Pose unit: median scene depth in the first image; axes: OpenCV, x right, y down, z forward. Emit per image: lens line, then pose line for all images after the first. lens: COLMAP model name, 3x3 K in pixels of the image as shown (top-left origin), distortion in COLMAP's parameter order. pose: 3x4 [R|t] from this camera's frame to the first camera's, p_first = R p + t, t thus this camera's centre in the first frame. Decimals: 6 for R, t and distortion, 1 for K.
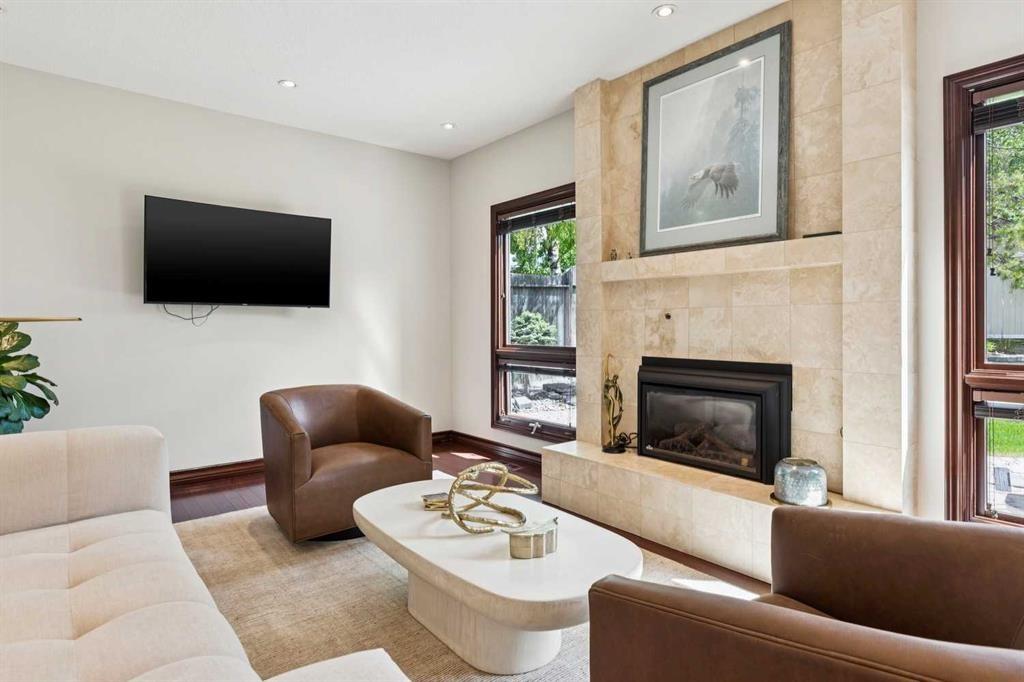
lens RADIAL K [[561.4, 0, 532.7], [0, 561.4, 333.4], [0, 0, 1]] dist [0.002313, -0.004532]
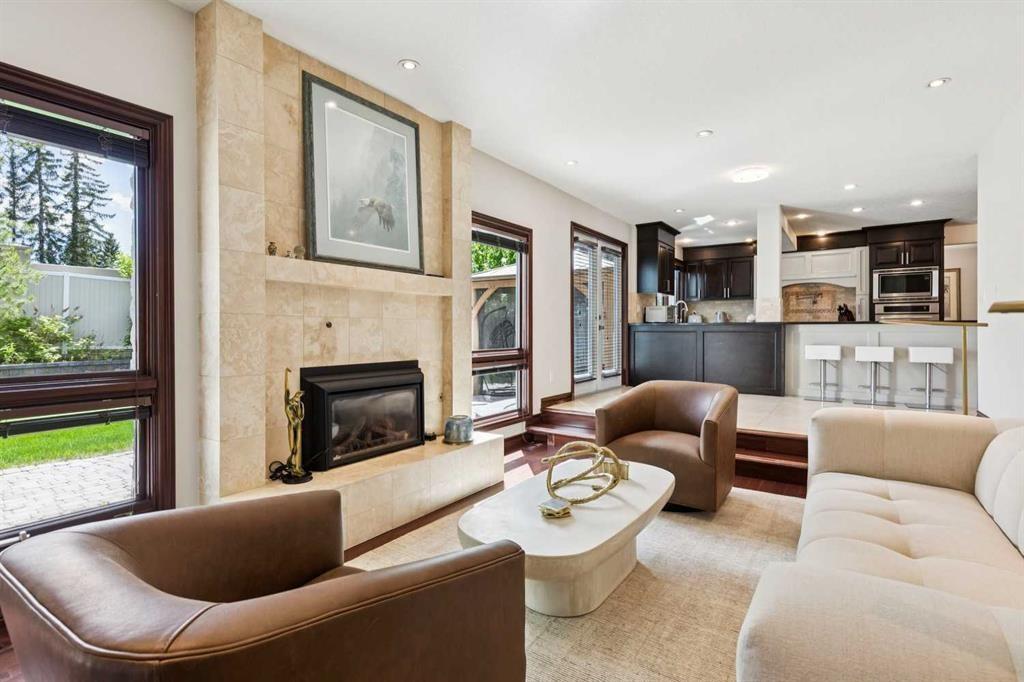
lens RADIAL K [[495.3, 0, 512.9], [0, 495.3, 339.7], [0, 0, 1]] dist [-0.000485, -0.000166]
pose [[-0.274386, -0.015169, 0.961500, -0.706311], [0.017212, 0.999638, 0.020683, -0.016247], [-0.961465, 0.022225, -0.274026, 0.930044]]
